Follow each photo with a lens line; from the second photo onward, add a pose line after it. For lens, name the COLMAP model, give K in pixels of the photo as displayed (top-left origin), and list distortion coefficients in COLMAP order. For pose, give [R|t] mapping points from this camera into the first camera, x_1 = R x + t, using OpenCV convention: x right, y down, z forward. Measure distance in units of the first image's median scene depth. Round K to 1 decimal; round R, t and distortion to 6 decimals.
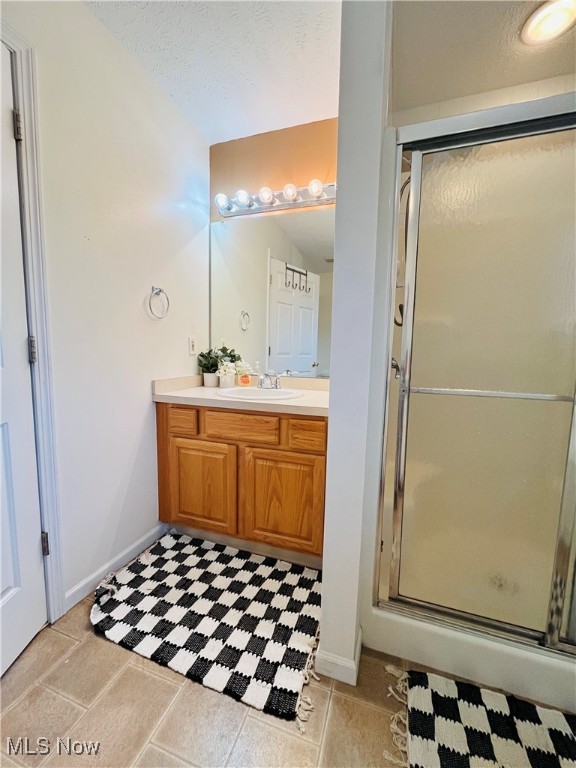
lens RADIAL K [[308.7, 0, 287.2], [0, 308.7, 380.7], [0, 0, 1]] dist [-0.003117, -0.000481]
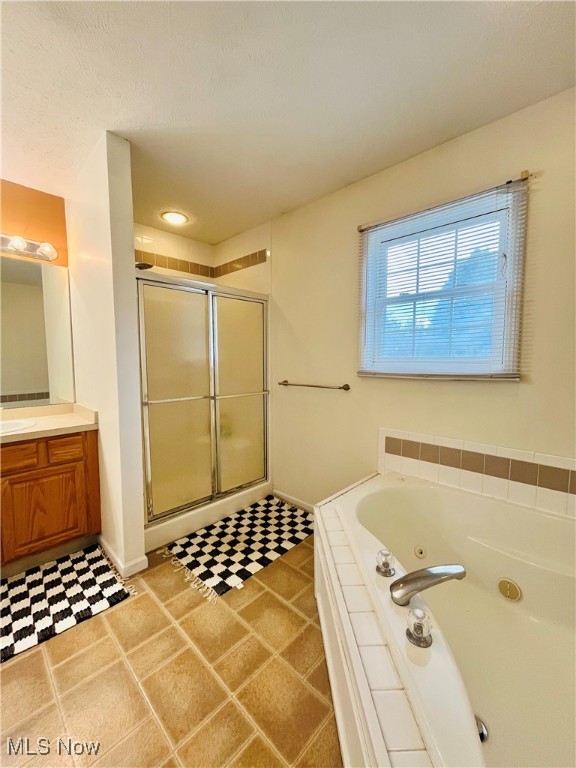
lens RADIAL K [[310.9, 0, 286.9], [0, 310.9, 383.6], [0, 0, 1]] dist [-0.004508, 0.000027]
pose [[0.420367, -0.088964, 0.902982, -0.863948], [0.098715, 0.993759, 0.051953, -0.095310], [-0.901969, 0.067298, 0.426525, -0.526945]]
